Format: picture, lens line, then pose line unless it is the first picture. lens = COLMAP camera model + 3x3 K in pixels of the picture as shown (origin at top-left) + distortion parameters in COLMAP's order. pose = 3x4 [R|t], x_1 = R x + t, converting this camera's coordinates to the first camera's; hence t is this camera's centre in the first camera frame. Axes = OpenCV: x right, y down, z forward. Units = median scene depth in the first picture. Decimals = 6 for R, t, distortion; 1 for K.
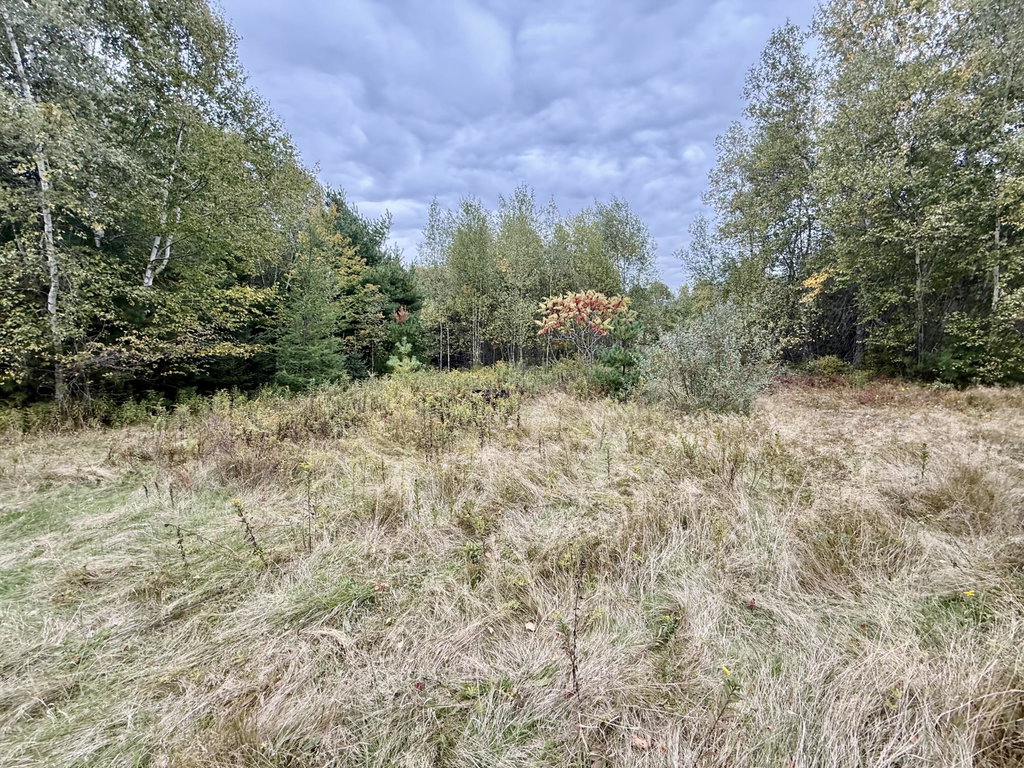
lens RADIAL K [[407.0, 0, 514.9], [0, 407.0, 381.1], [0, 0, 1]] dist [0.003155, 0.000326]
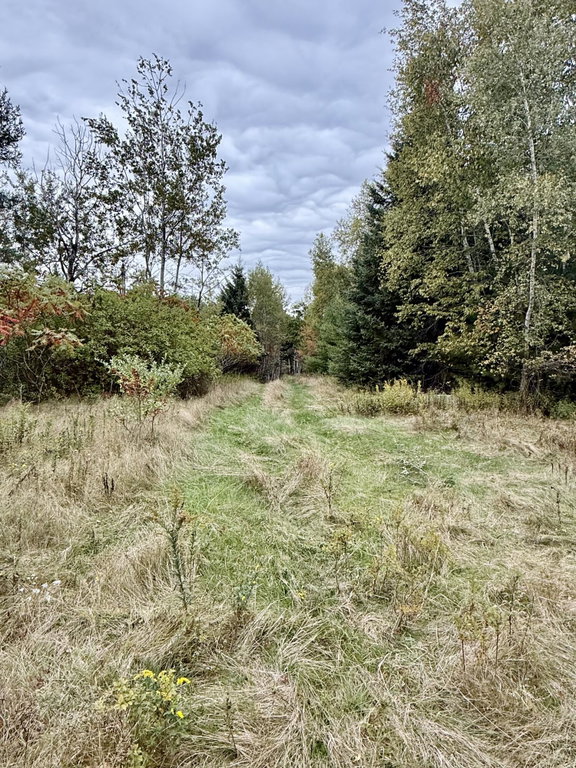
lens RADIAL K [[449.8, 0, 289.1], [0, 449.8, 383.4], [0, 0, 1]] dist [-0.002622, -0.000543]
pose [[0.235674, 0.102745, -0.966386, 0.144062], [-0.108289, 0.990979, 0.078951, -0.014559], [0.965780, 0.086042, 0.244674, -0.110820]]
